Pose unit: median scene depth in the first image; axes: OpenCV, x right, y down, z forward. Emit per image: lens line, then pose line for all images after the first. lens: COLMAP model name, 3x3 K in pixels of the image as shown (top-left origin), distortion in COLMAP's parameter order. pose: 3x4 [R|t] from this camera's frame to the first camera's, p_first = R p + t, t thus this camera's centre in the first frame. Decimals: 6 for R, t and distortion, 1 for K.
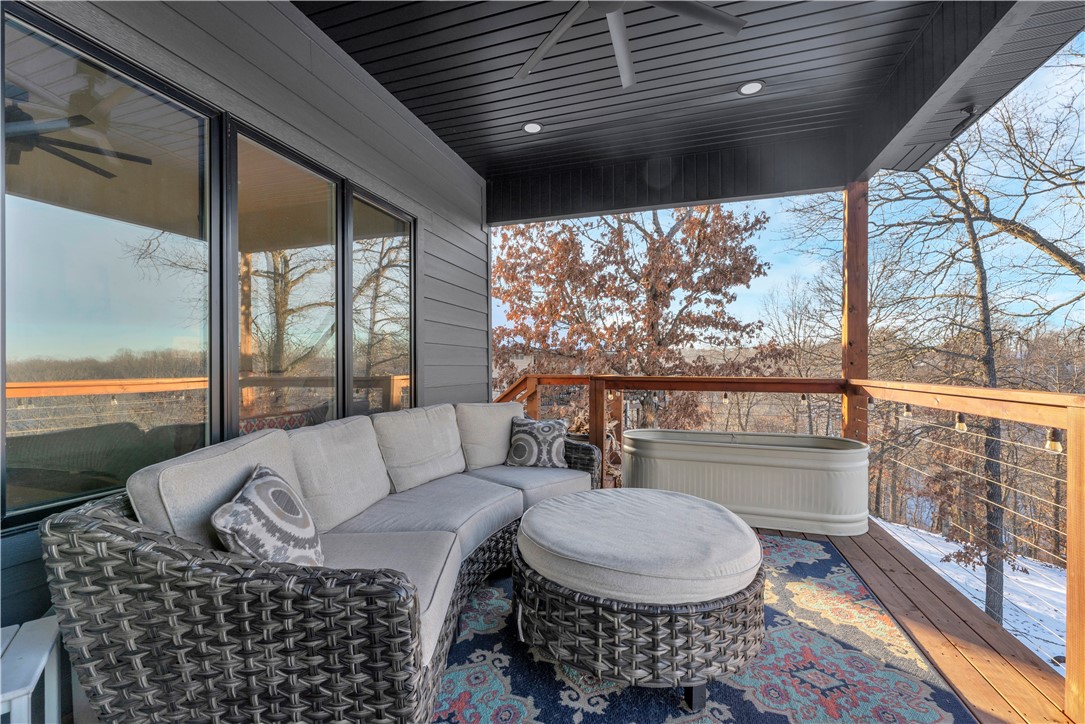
lens RADIAL K [[450.0, 0, 542.5], [0, 450.0, 362.0], [0, 0, 1]] dist [0.000689, 0.000035]
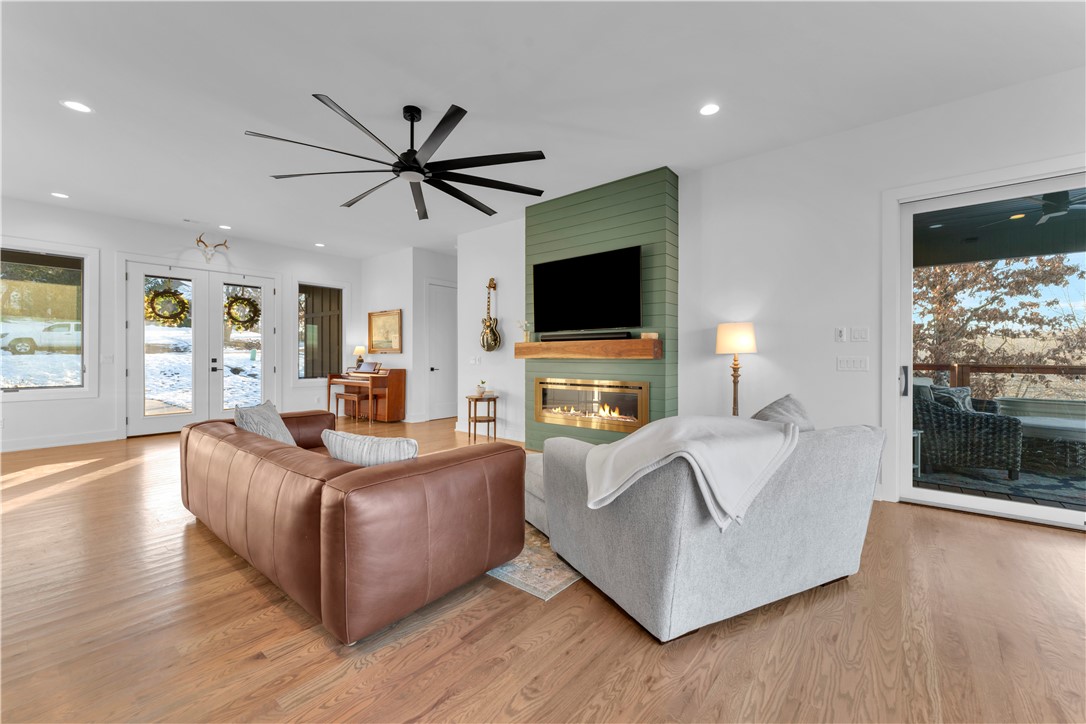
lens RADIAL K [[438.9, 0, 541.3], [0, 438.9, 373.0], [0, 0, 1]] dist [0.002473, -0.000075]
pose [[0.930458, 0.009299, -0.366280, -1.290594], [0.006206, 0.999134, 0.041132, -0.019397], [0.366345, -0.040545, 0.929595, -1.839728]]
